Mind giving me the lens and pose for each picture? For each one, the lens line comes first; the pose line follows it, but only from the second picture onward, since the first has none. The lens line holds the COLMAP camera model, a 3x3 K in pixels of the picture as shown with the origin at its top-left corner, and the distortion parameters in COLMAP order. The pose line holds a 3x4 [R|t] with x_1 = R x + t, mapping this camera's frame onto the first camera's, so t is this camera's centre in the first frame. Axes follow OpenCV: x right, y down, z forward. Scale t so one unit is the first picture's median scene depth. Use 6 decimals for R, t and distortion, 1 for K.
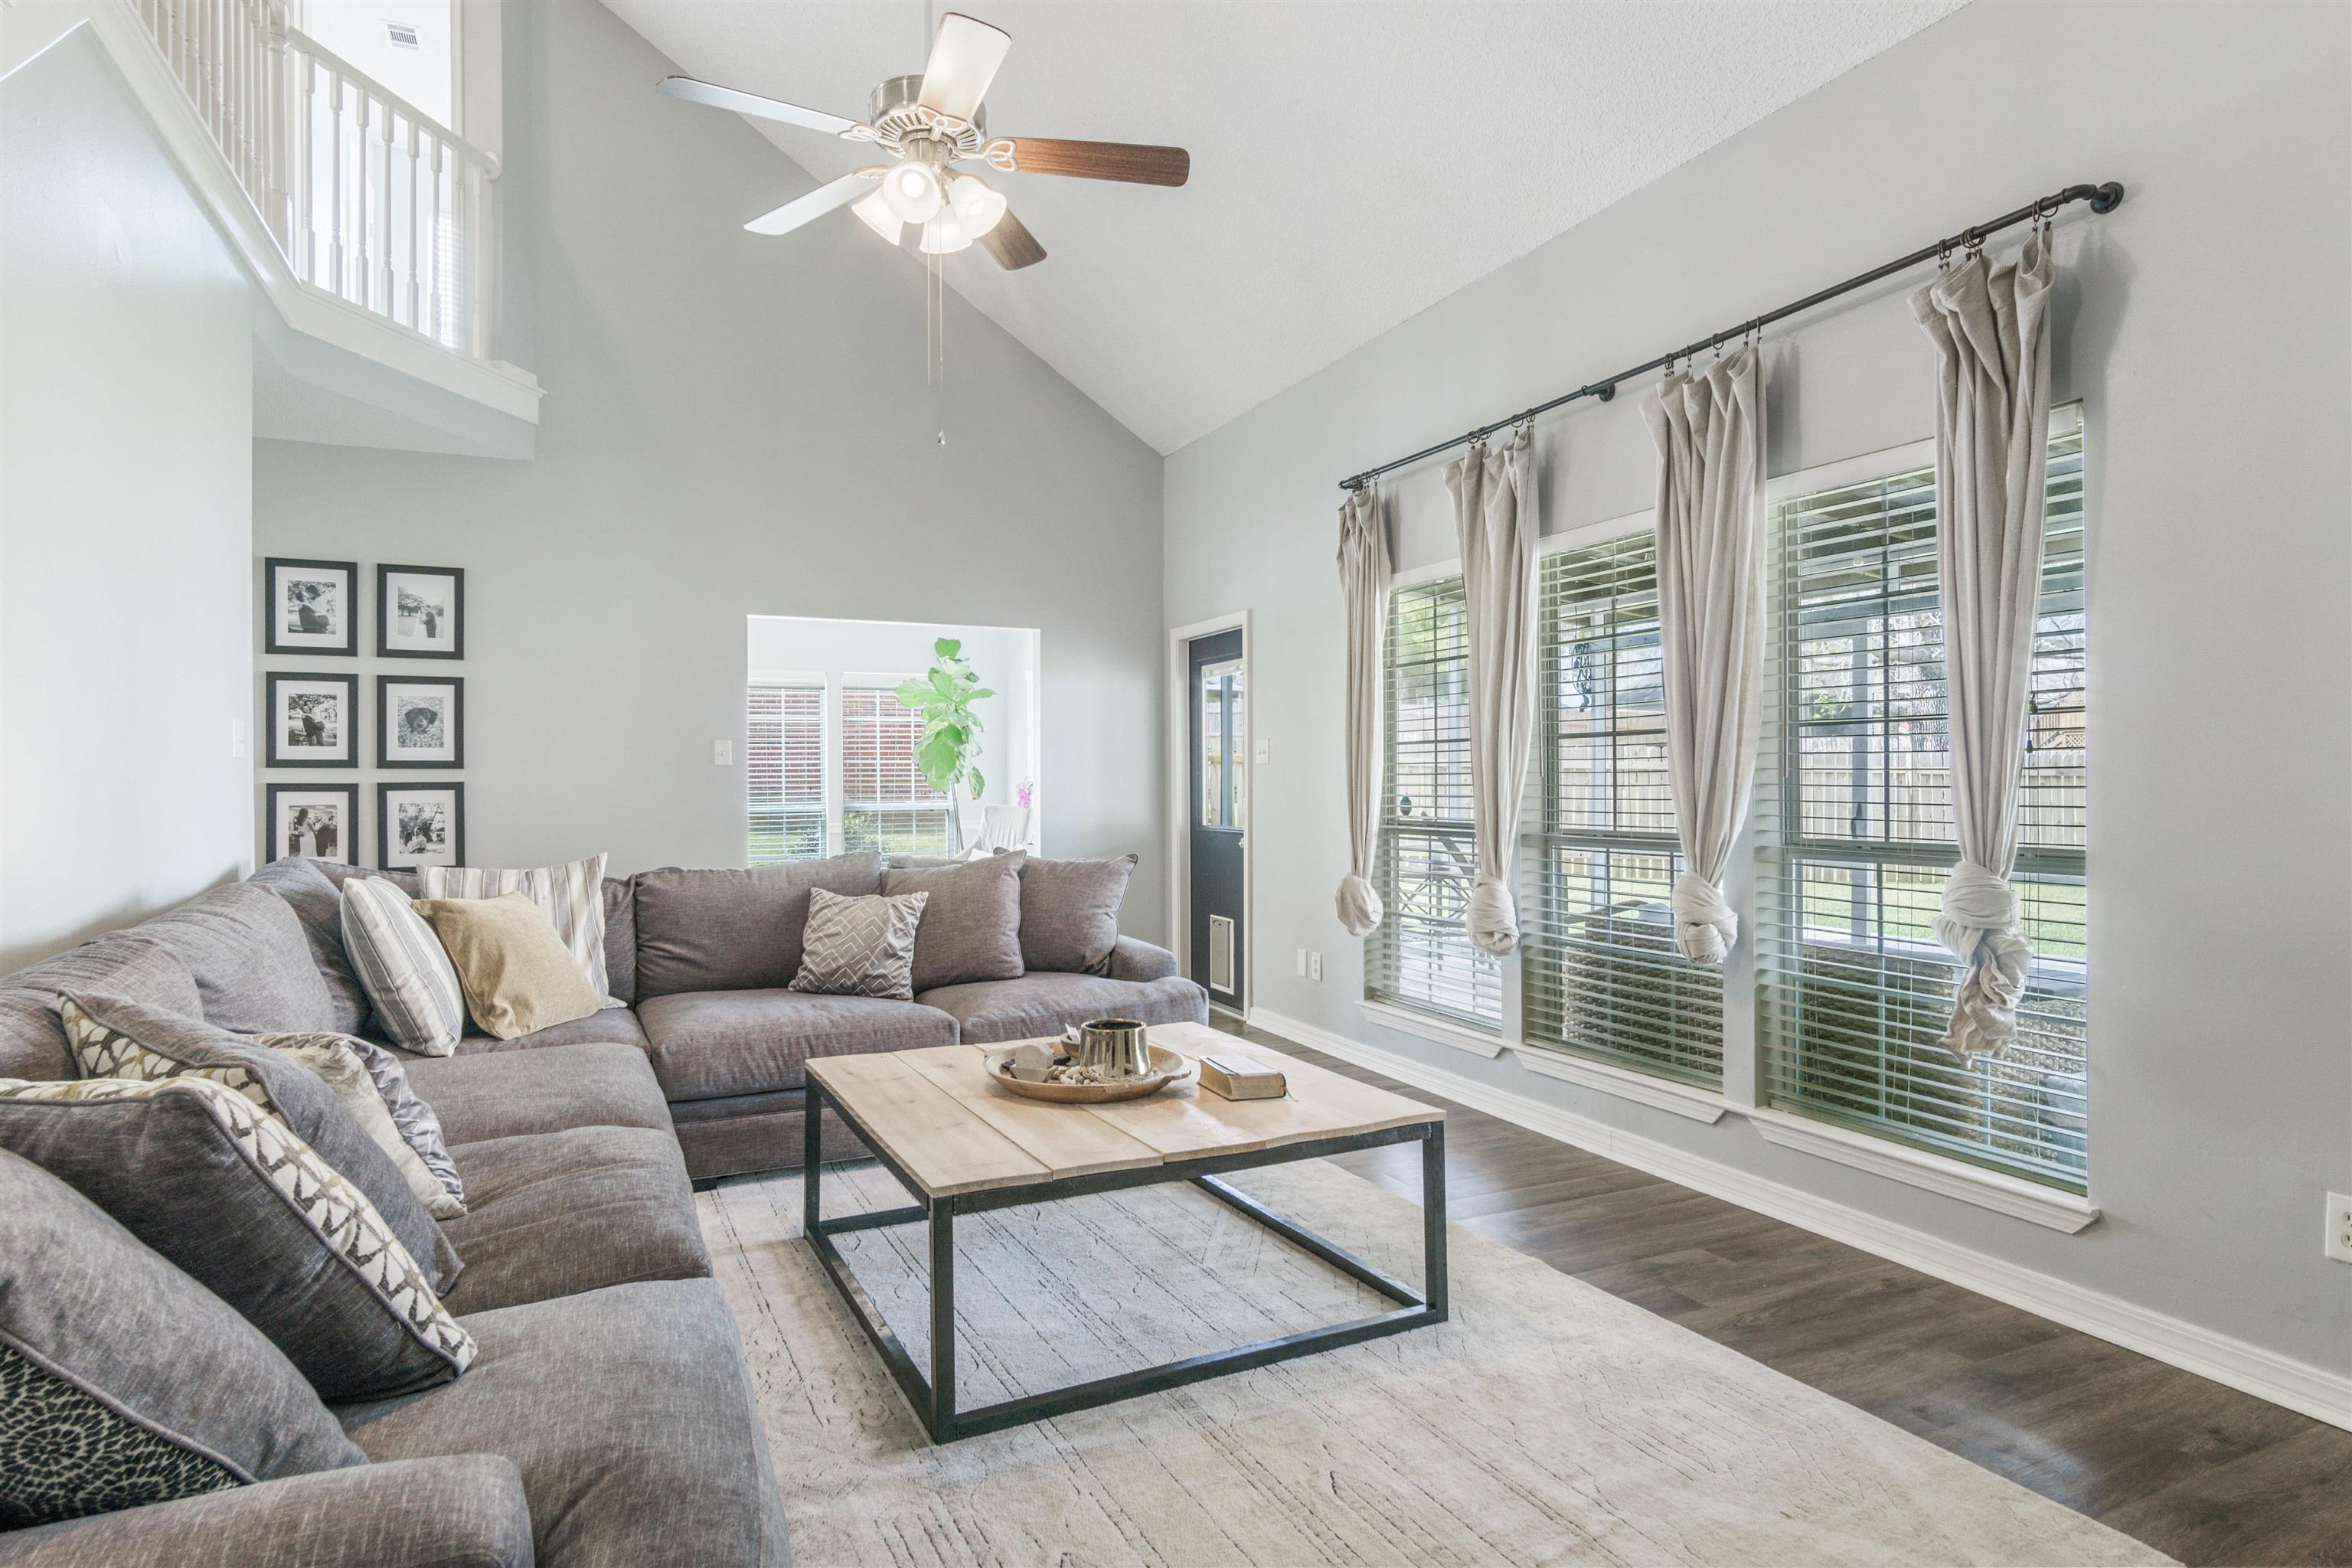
lens RADIAL K [[1271.6, 0, 1169.0], [0, 1271.6, 790.6], [0, 0, 1]] dist [-0.019164, -0.000465]
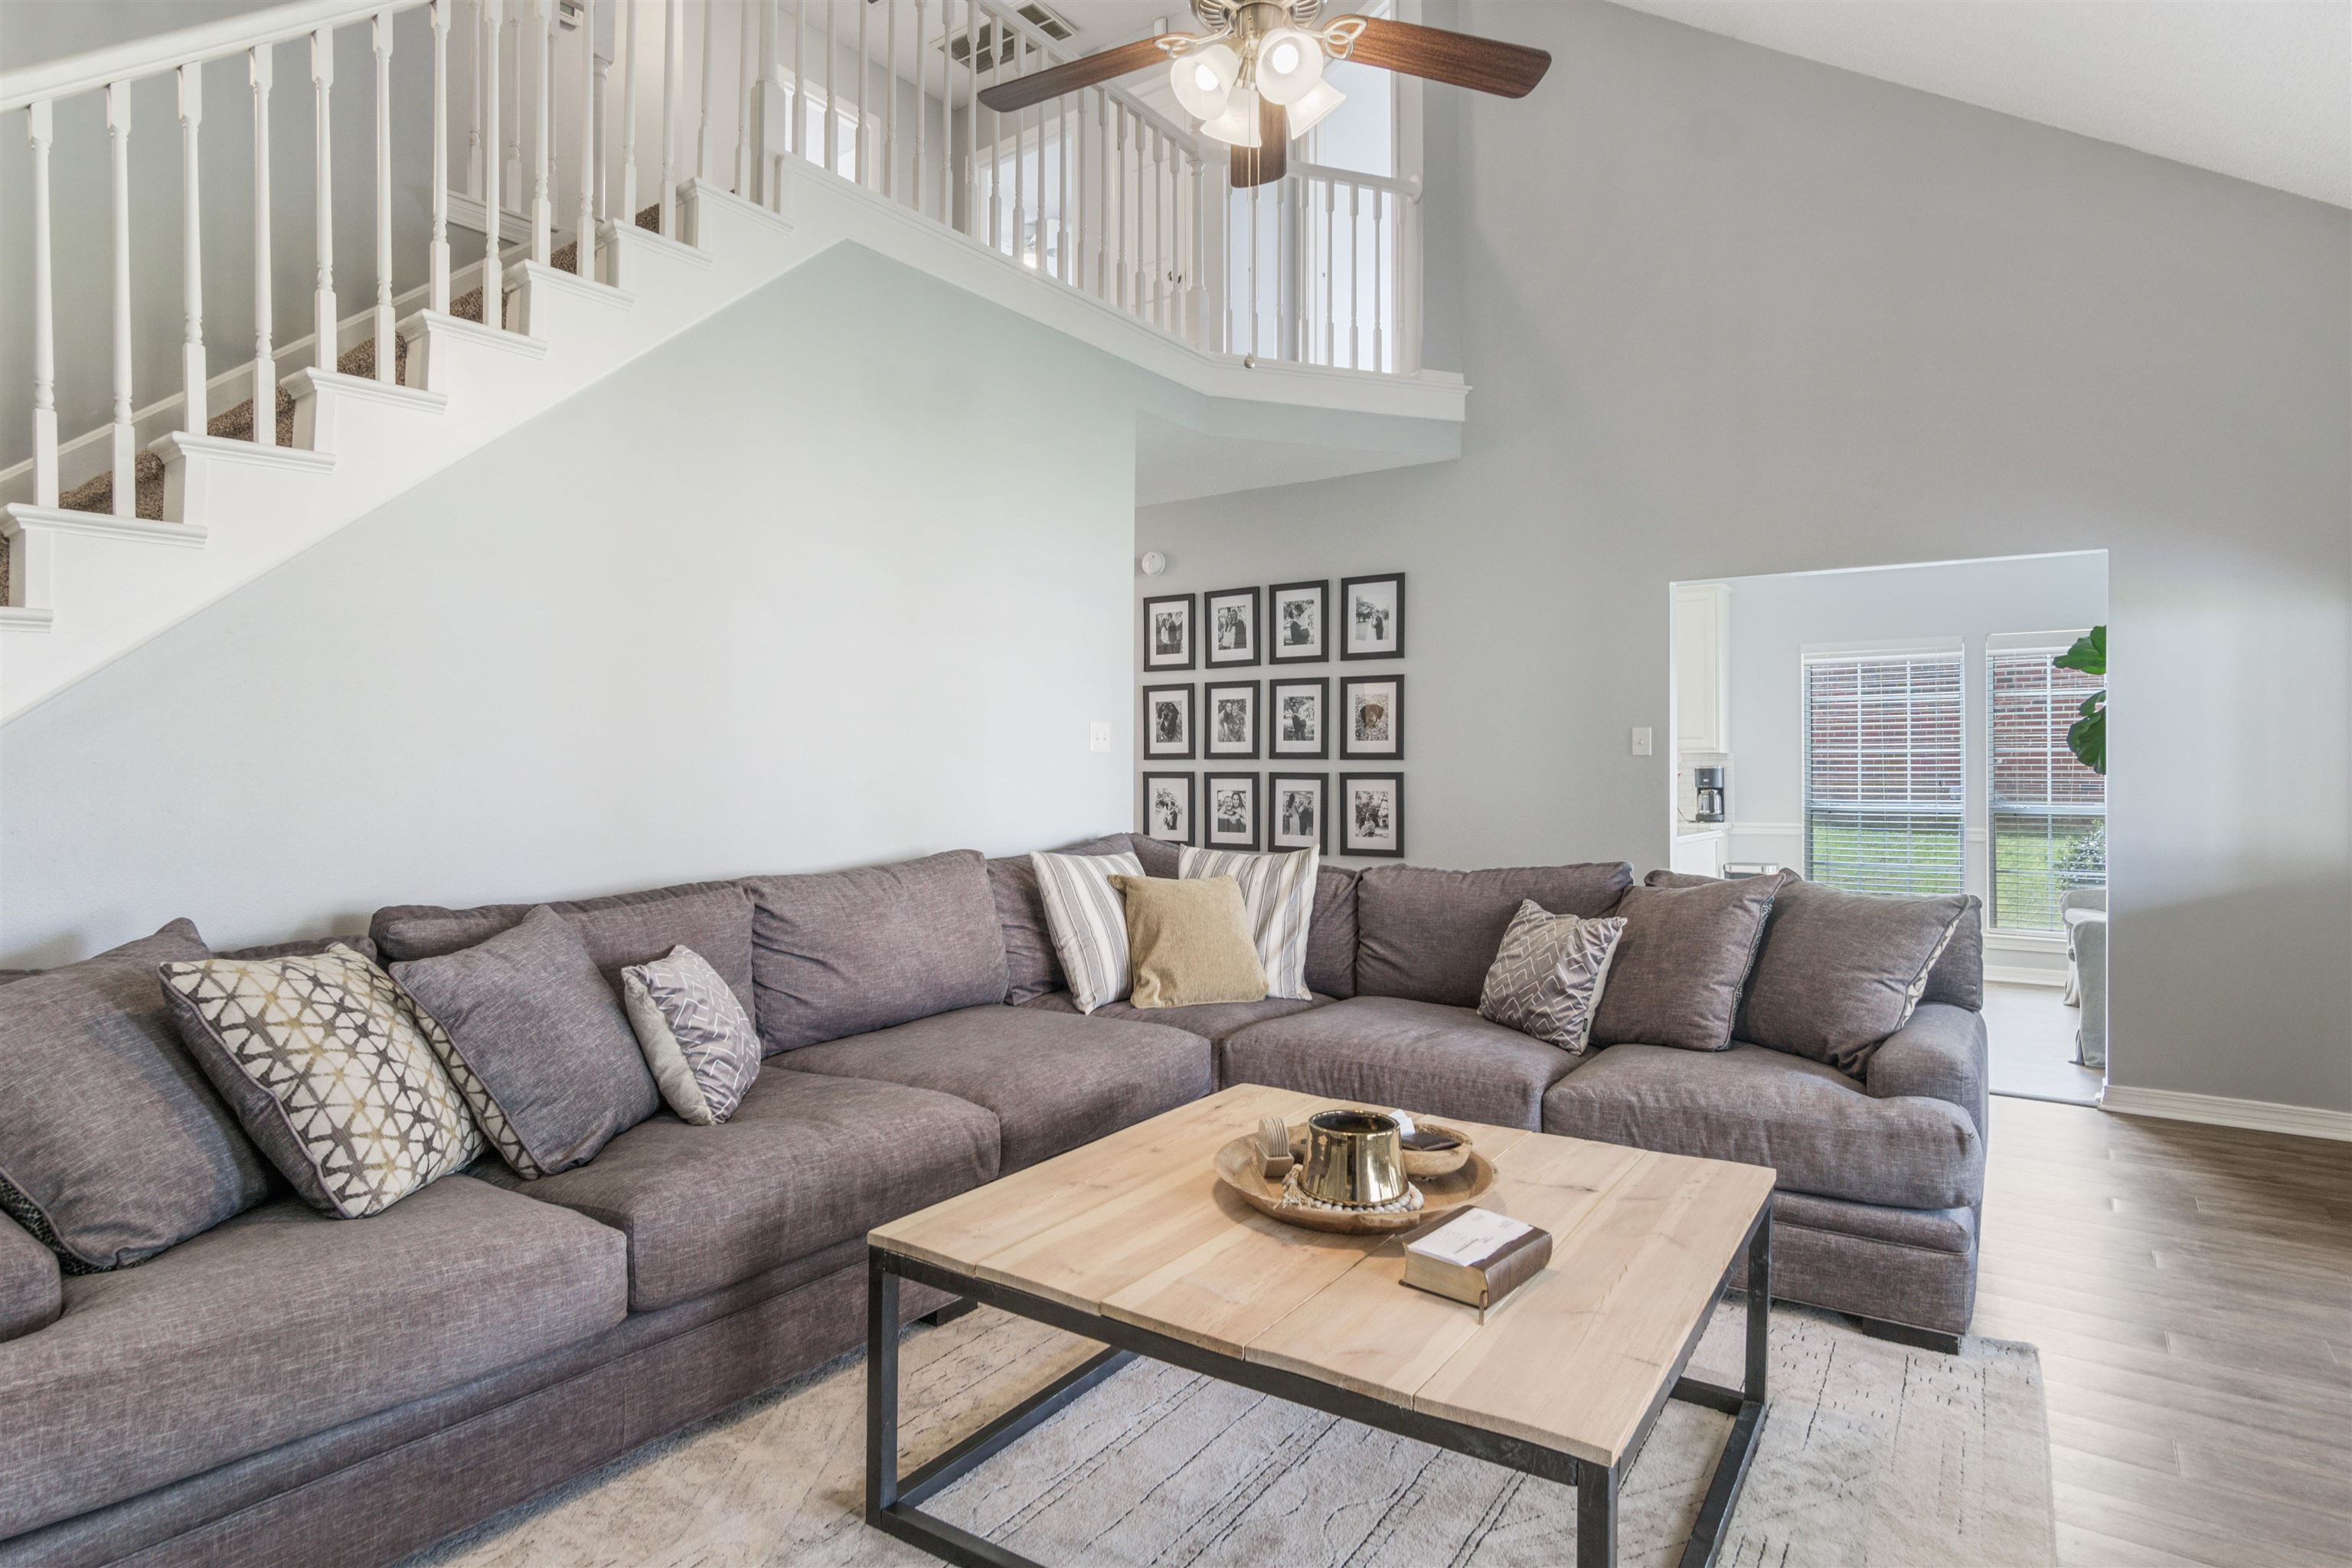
lens RADIAL K [[1271.6, 0, 1173.6], [0, 1271.6, 766.2], [0, 0, 1]] dist [-0.019164, -0.000465]
pose [[0.491030, 0.003301, -0.871136, 0.295066], [-0.012929, 0.999910, -0.003499, -0.006003], [0.871047, 0.012982, 0.491028, 0.317918]]
